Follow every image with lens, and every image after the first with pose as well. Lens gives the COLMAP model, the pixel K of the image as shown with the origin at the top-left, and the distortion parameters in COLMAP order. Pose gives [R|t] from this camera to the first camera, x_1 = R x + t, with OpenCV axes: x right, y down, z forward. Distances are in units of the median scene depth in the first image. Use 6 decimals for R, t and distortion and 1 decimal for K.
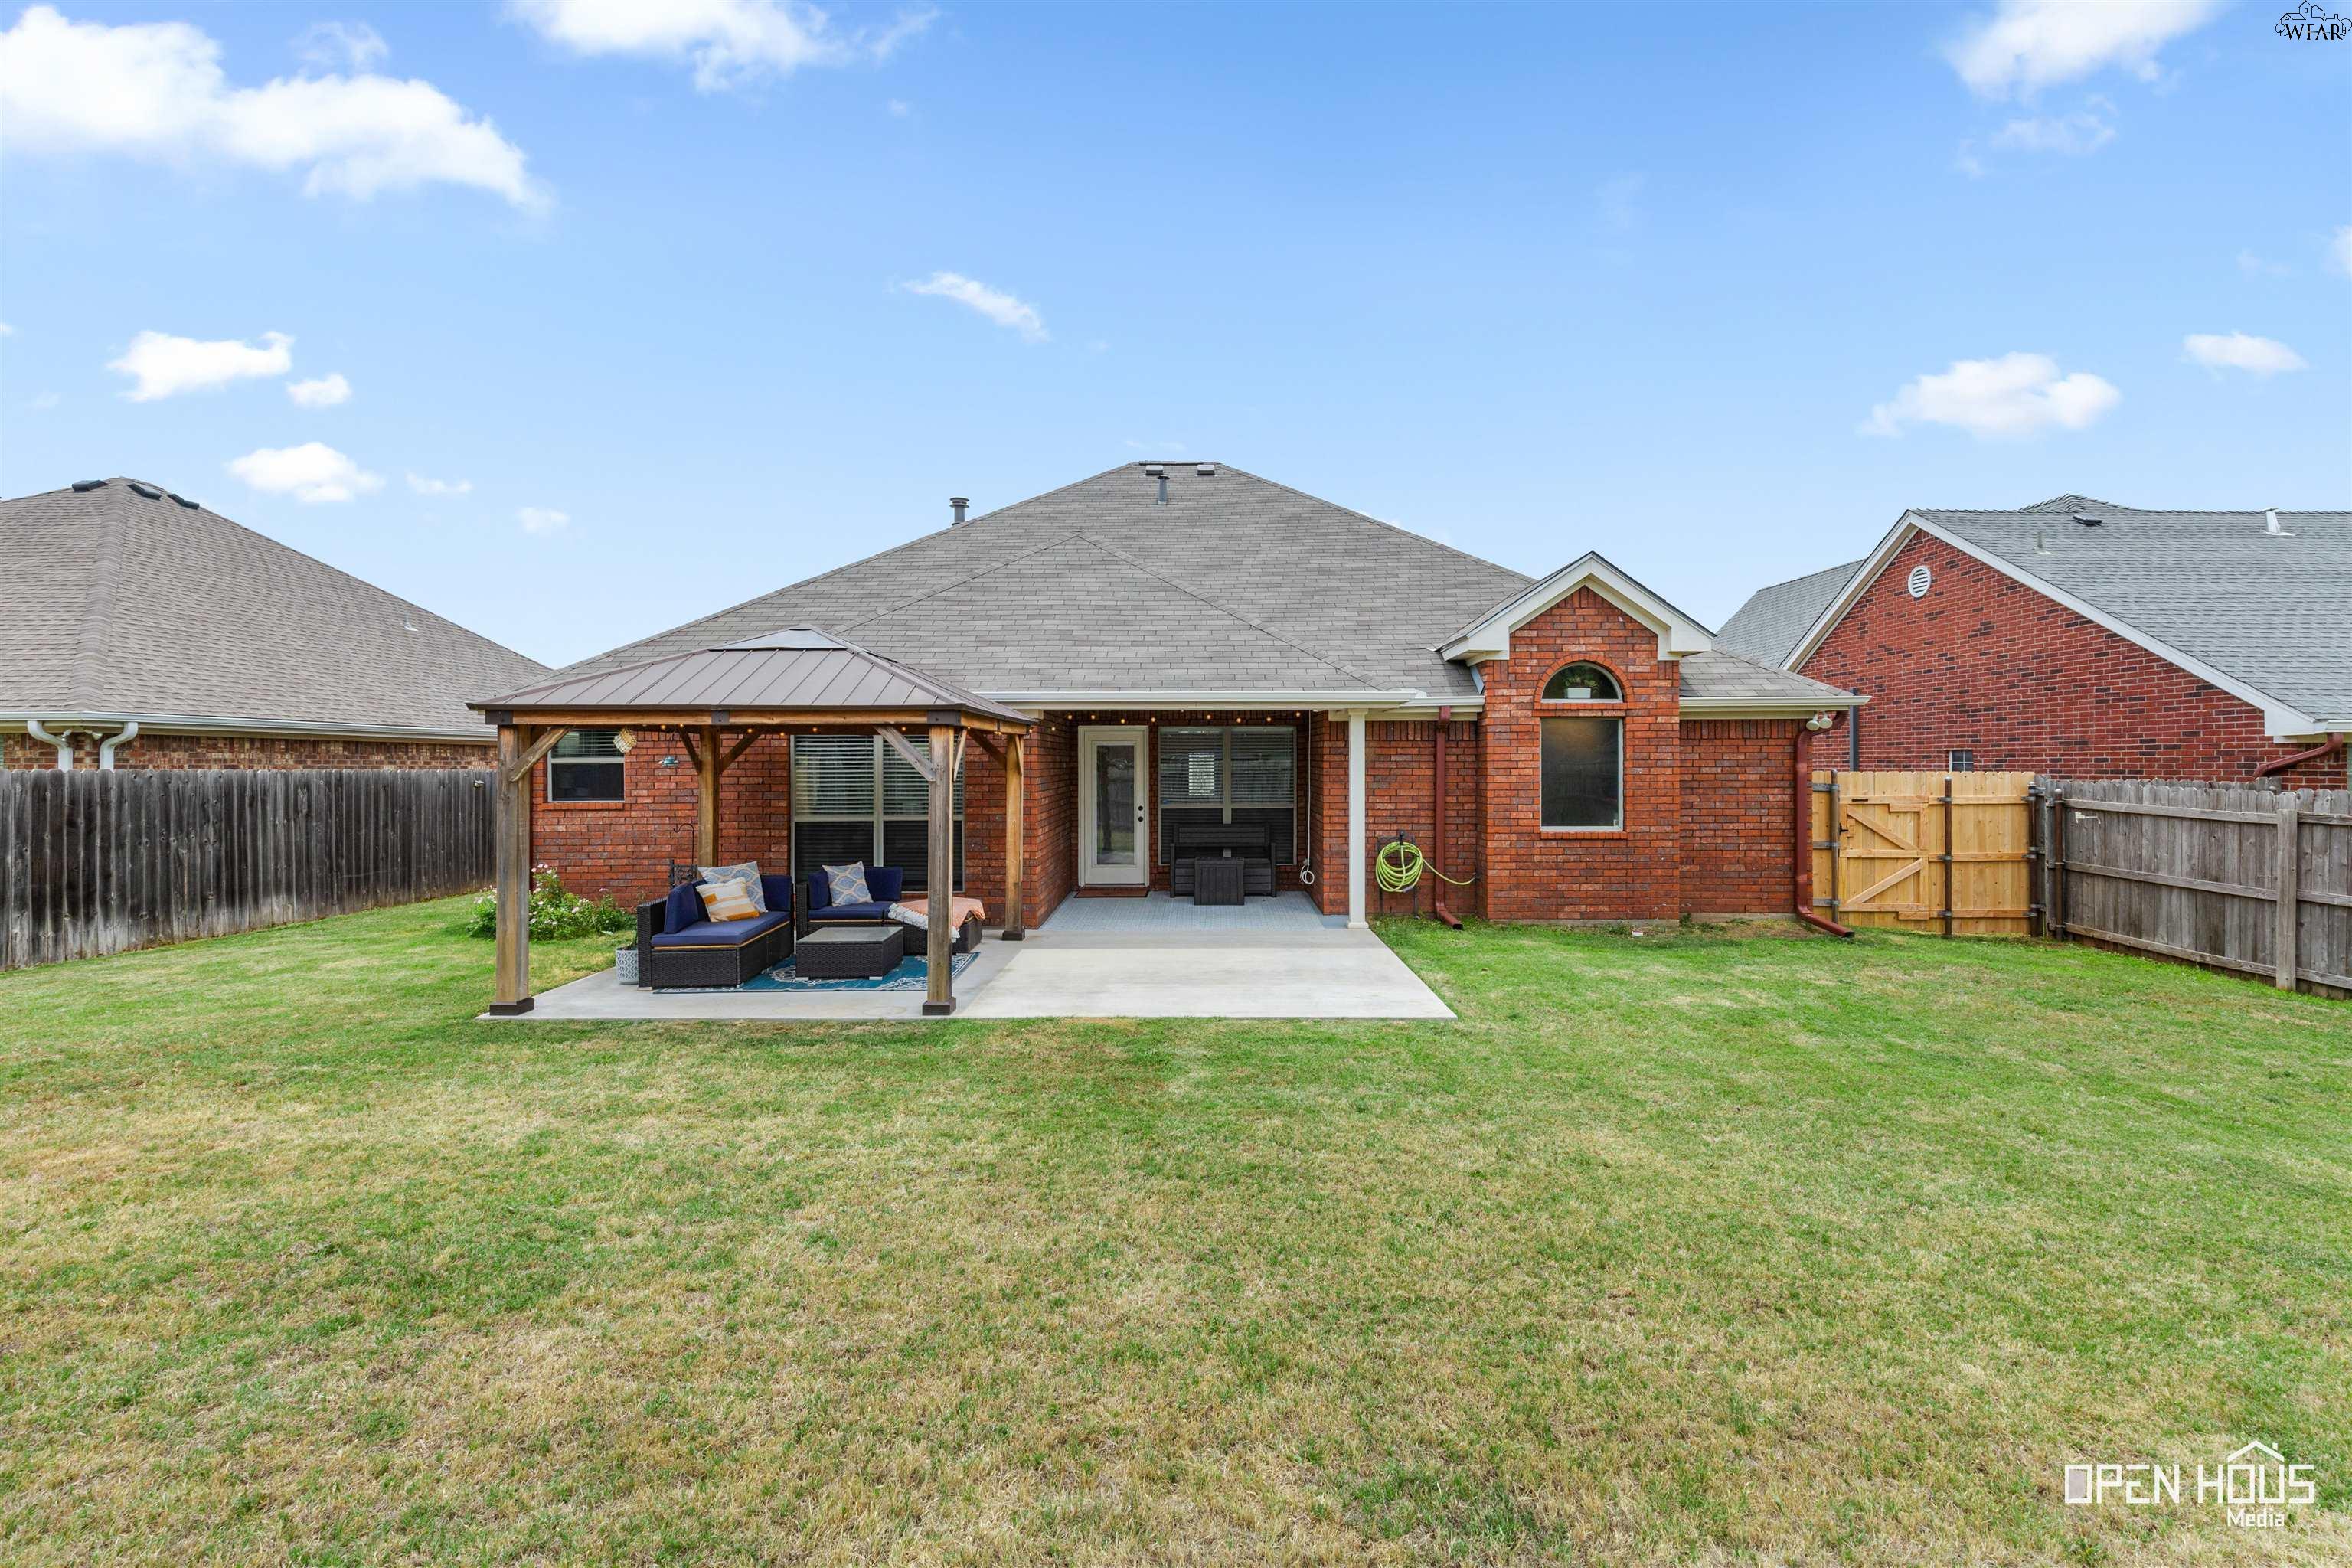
lens RADIAL K [[1093.4, 0, 1177.9], [0, 1093.4, 763.1], [0, 0, 1]] dist [0.007381, 0.000453]
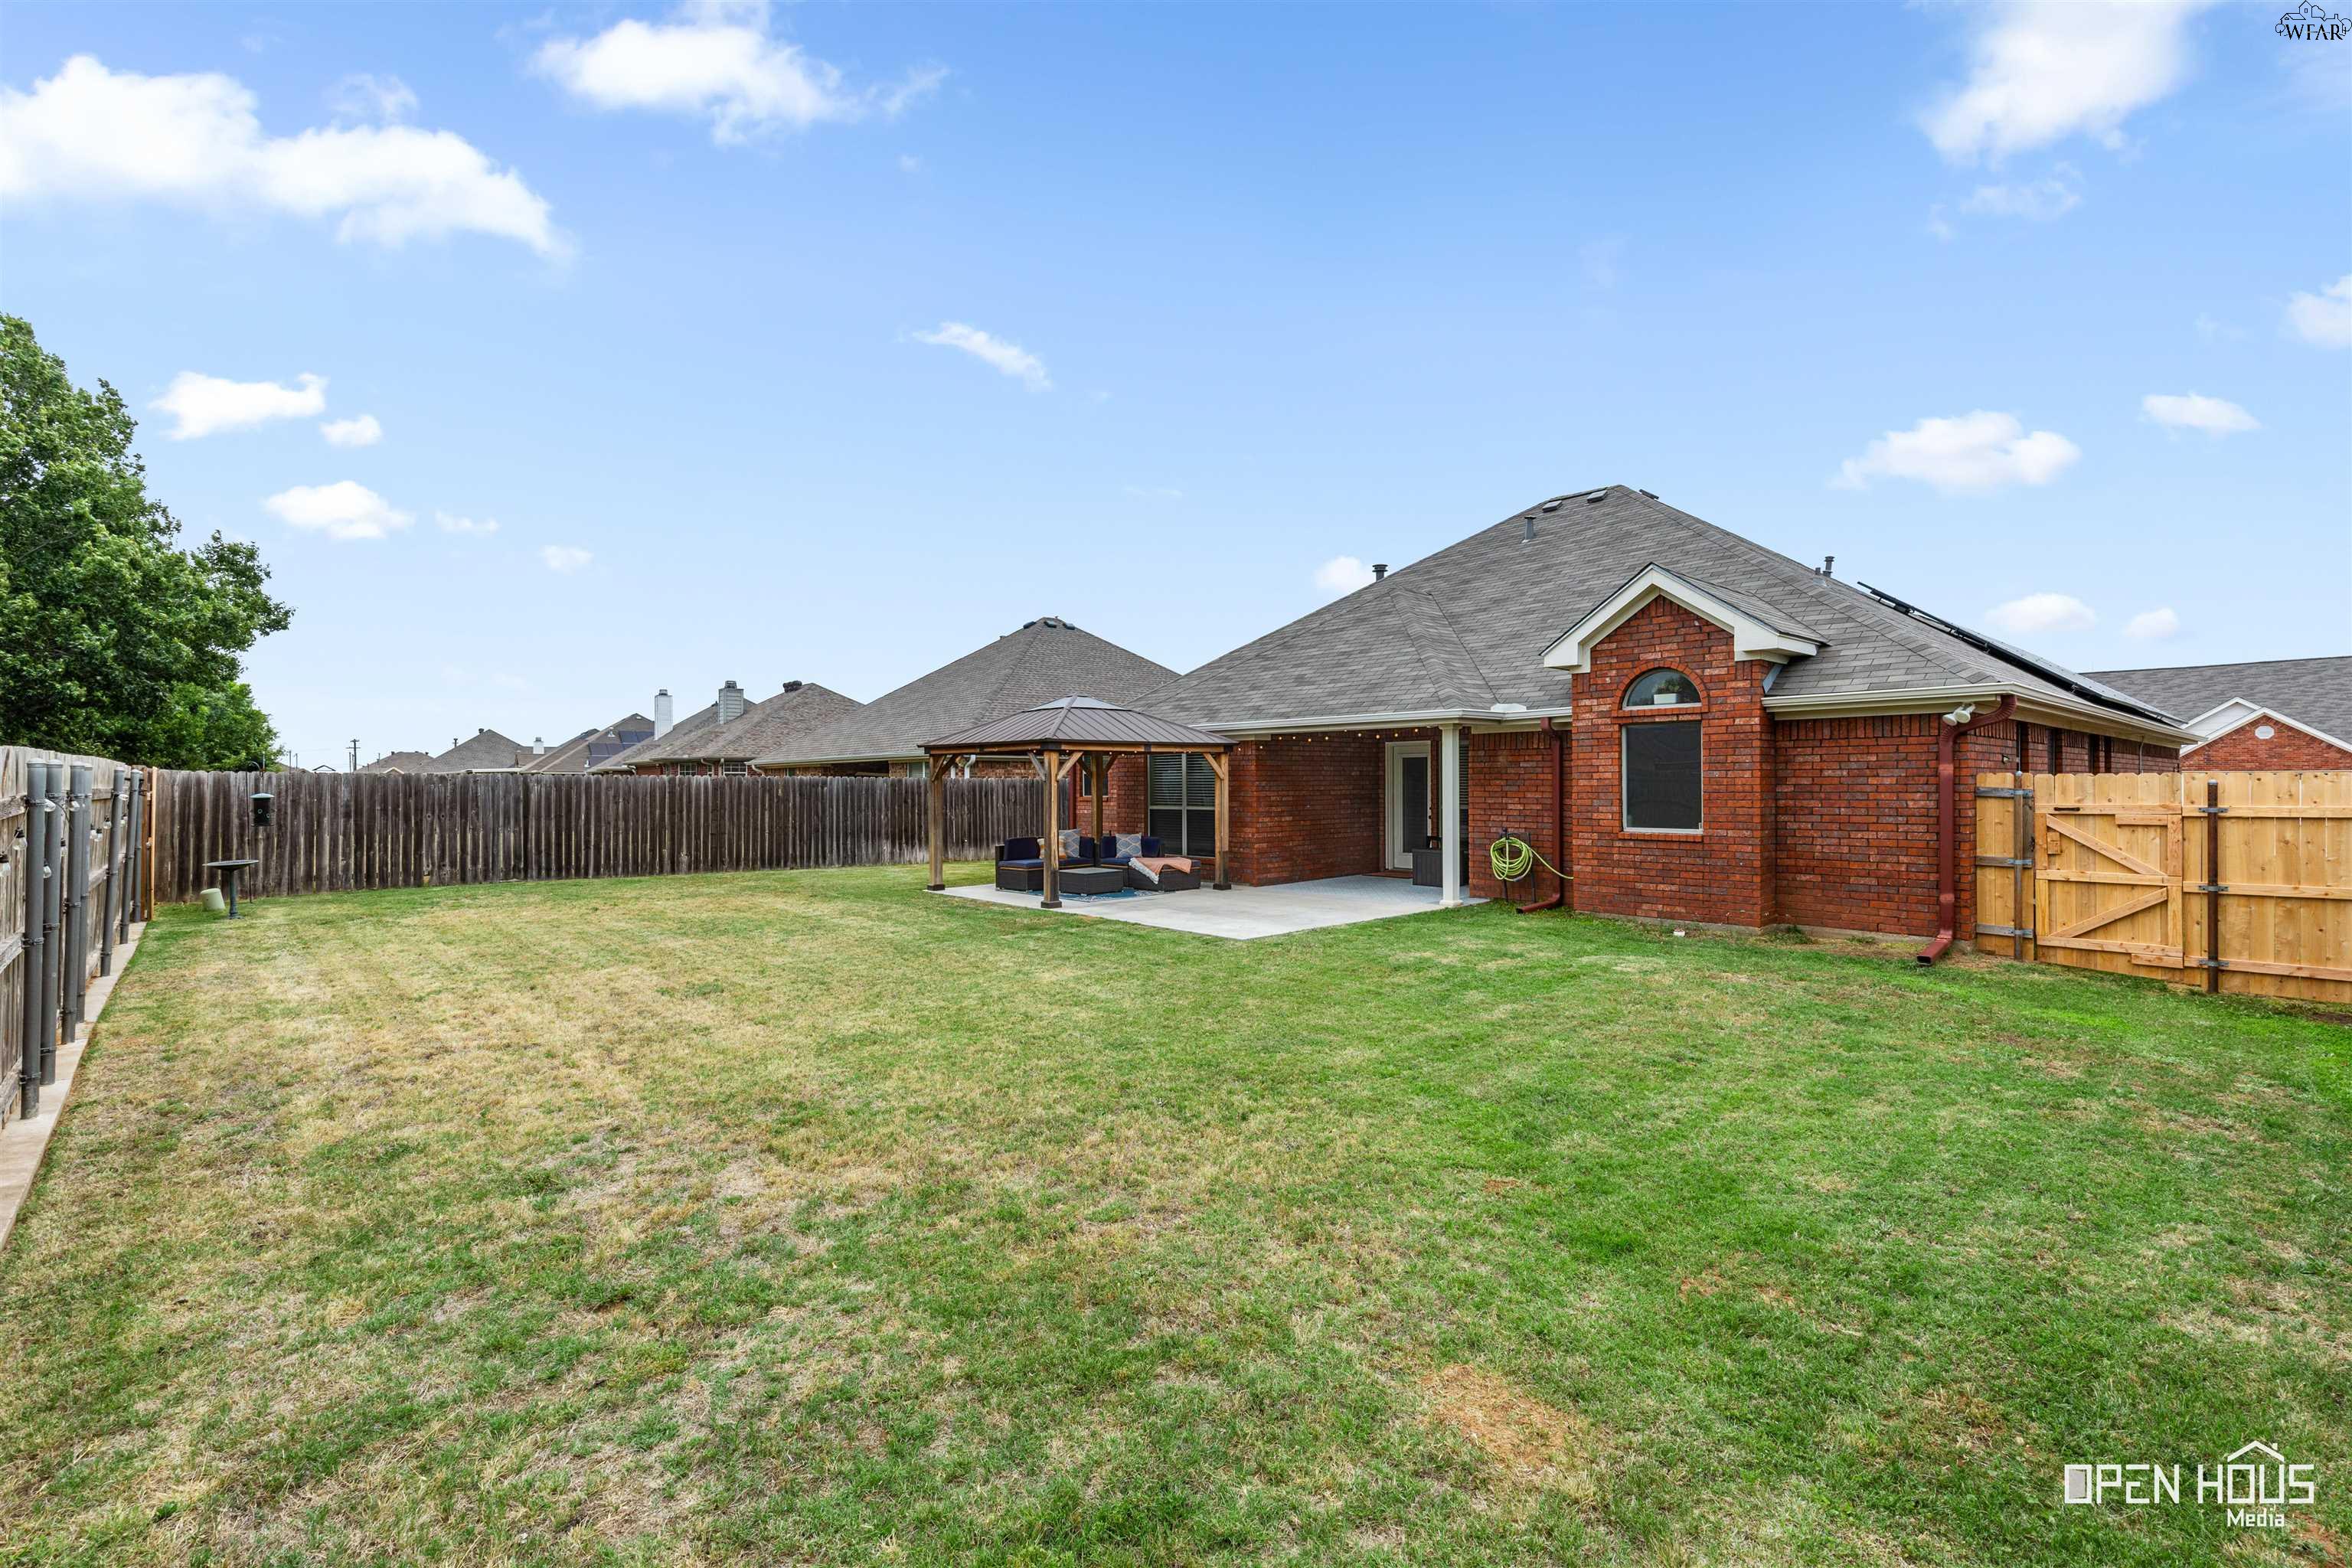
lens RADIAL K [[1109.1, 0, 1198.3], [0, 1109.1, 798.2], [0, 0, 1]] dist [-0.000454, 0.000039]
pose [[0.662156, 0.010391, -0.749294, 0.858385], [0.002334, 0.999870, 0.015928, 0.011817], [0.749363, -0.012296, 0.662046, -0.018291]]
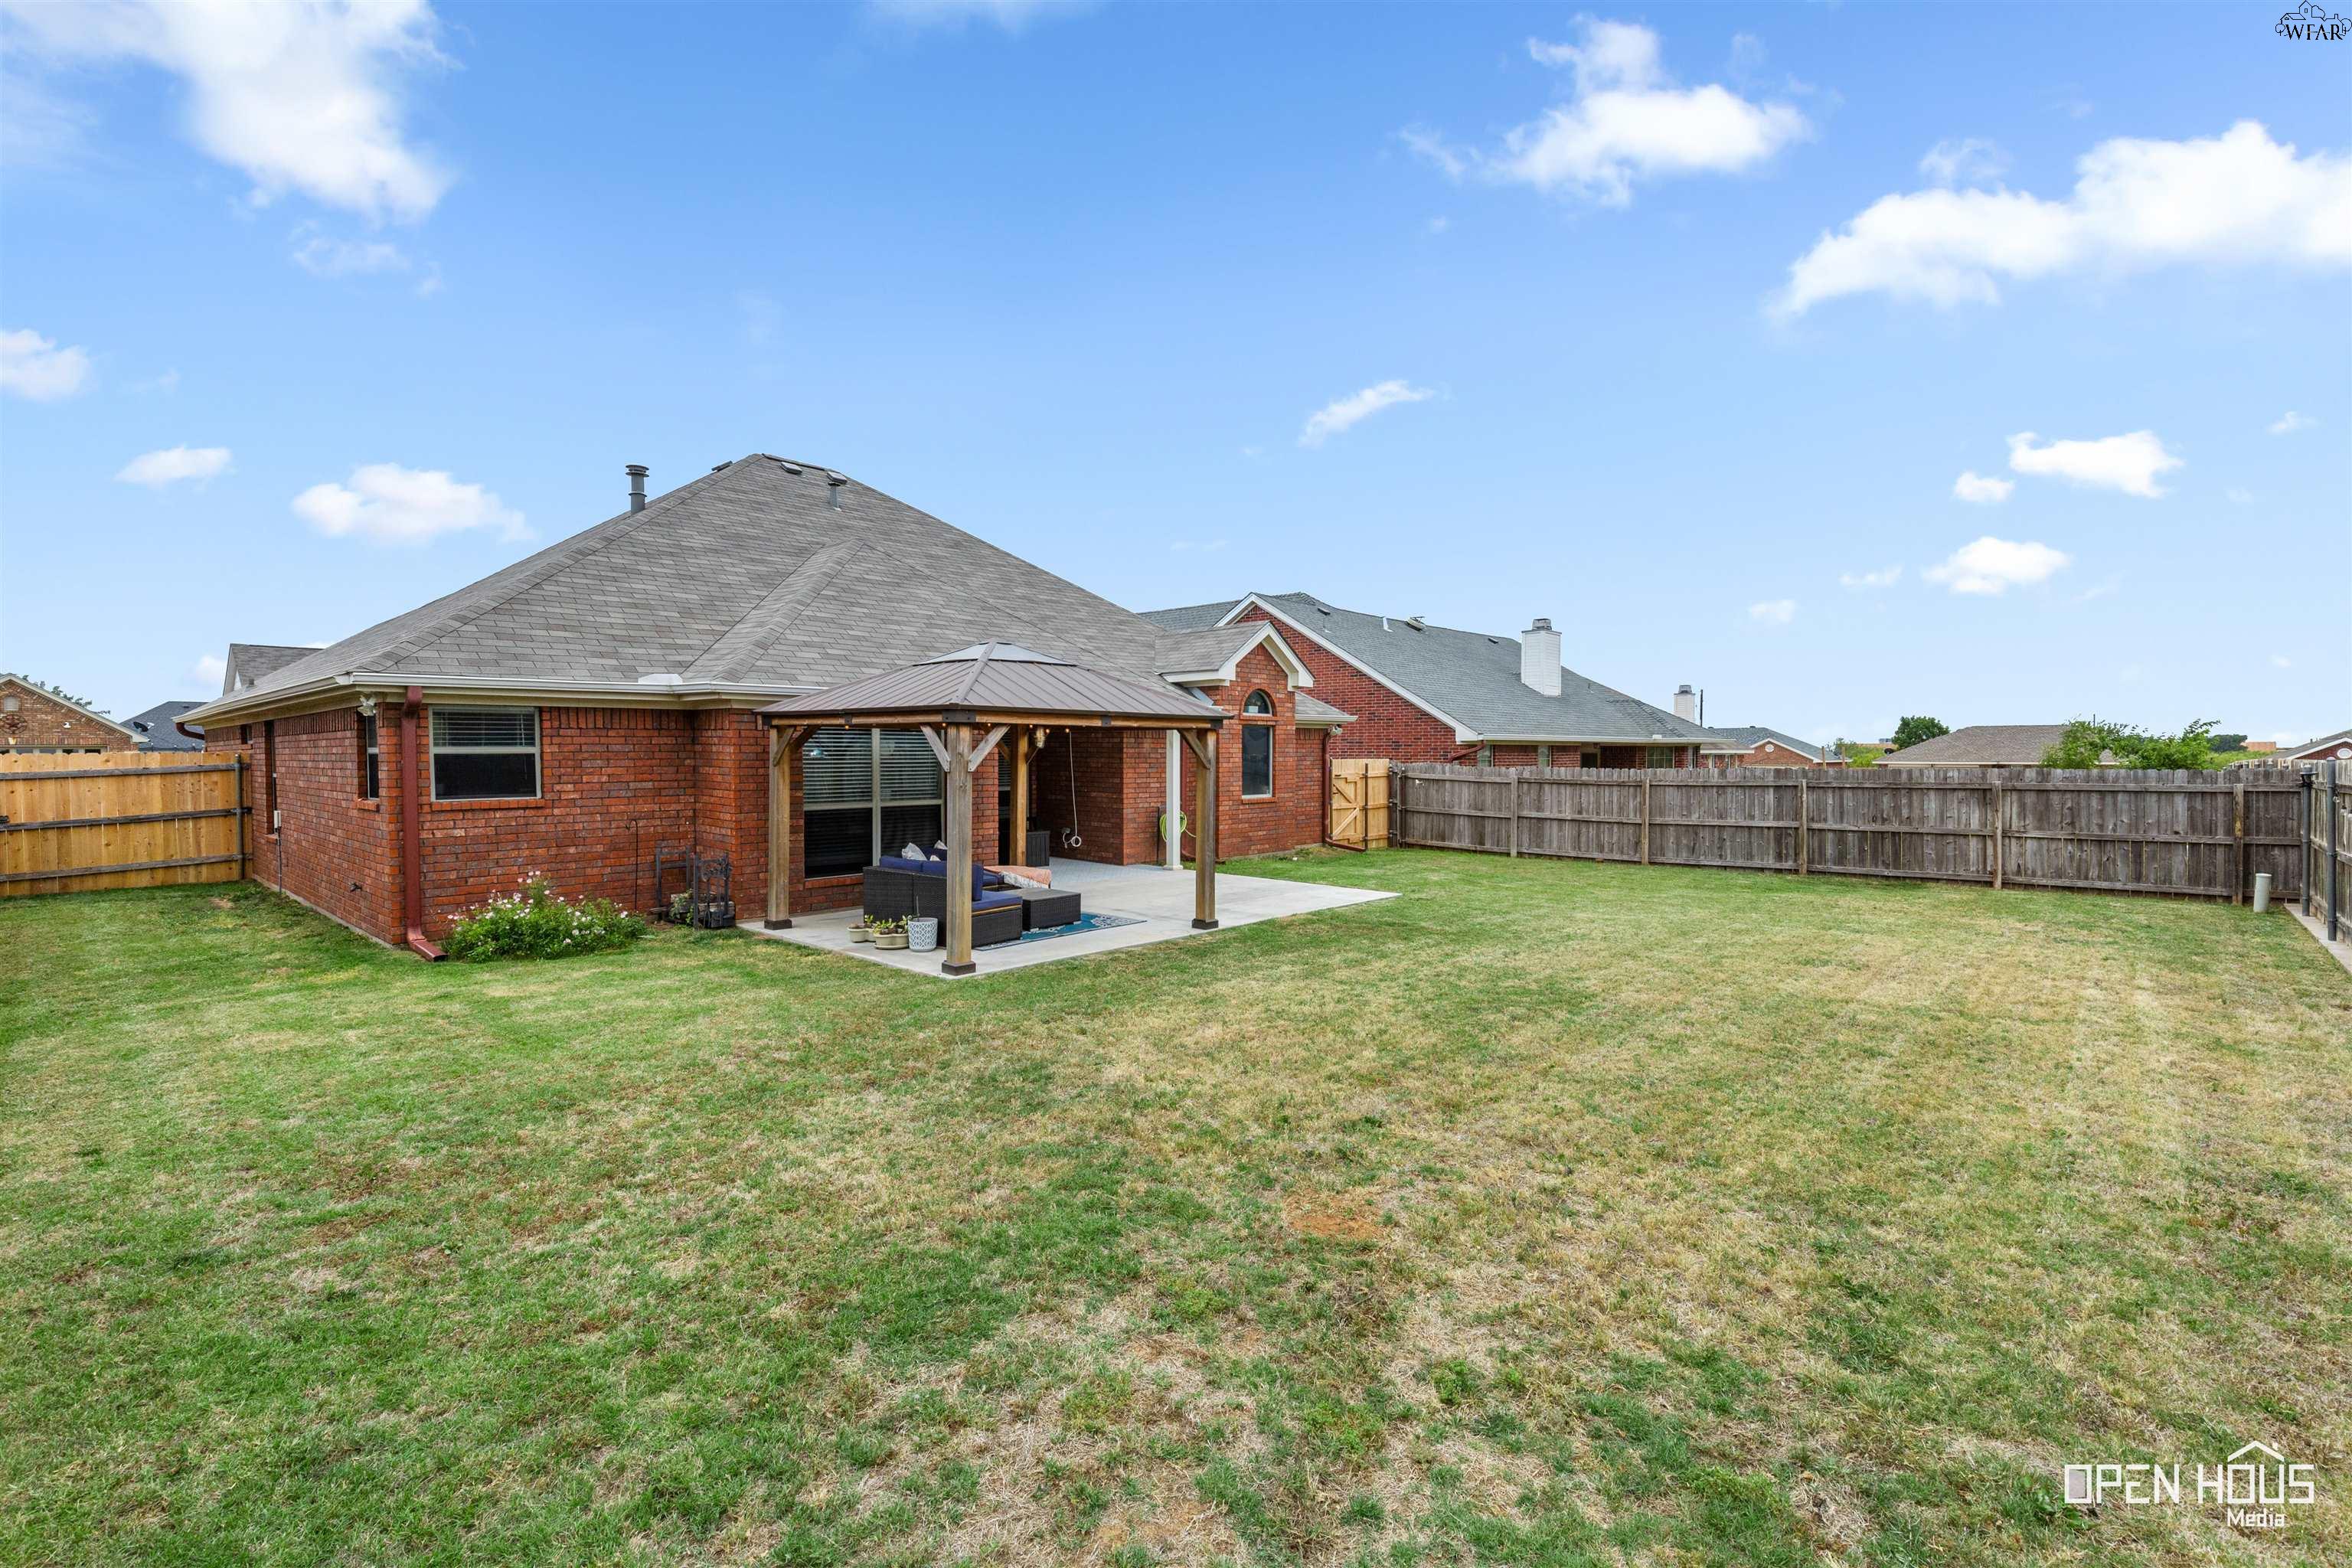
lens RADIAL K [[1059.2, 0, 1223.0], [0, 1059.2, 784.1], [0, 0, 1]] dist [-0.001086, -0.000024]
pose [[0.660990, -0.021210, 0.750095, -0.796627], [-0.001943, 0.999549, 0.029975, -0.002549], [-0.750392, -0.021271, 0.660651, 0.033950]]
